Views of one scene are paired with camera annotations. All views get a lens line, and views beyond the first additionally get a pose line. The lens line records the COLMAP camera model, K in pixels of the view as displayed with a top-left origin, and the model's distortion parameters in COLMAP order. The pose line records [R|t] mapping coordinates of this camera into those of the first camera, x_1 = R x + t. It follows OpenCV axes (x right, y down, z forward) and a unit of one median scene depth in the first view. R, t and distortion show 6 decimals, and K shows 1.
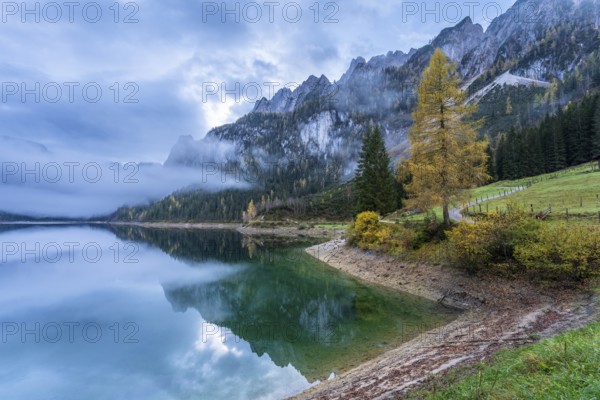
lens RADIAL K [[299.7, 0, 300.0], [0, 299.7, 200.0], [0, 0, 1]] dist [0.001957, 0.000116]
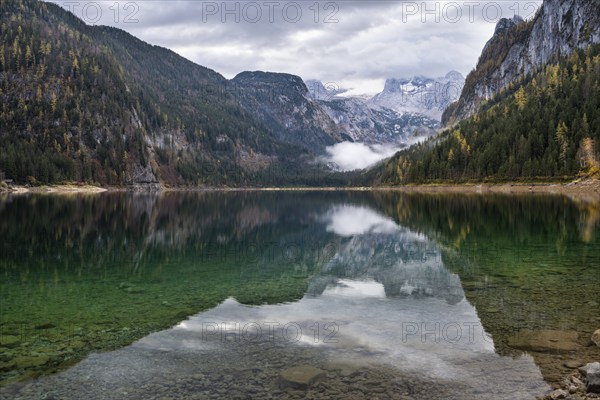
lens RADIAL K [[571.4, 0, 300.0], [0, 571.4, 200.0], [0, 0, 1]] dist [0.004043, 0.015168]
pose [[0.746885, 0.003769, -0.664943, 0.002070], [0.057805, 0.995830, 0.070573, 0.016810], [0.662436, -0.091147, 0.743553, 0.111061]]
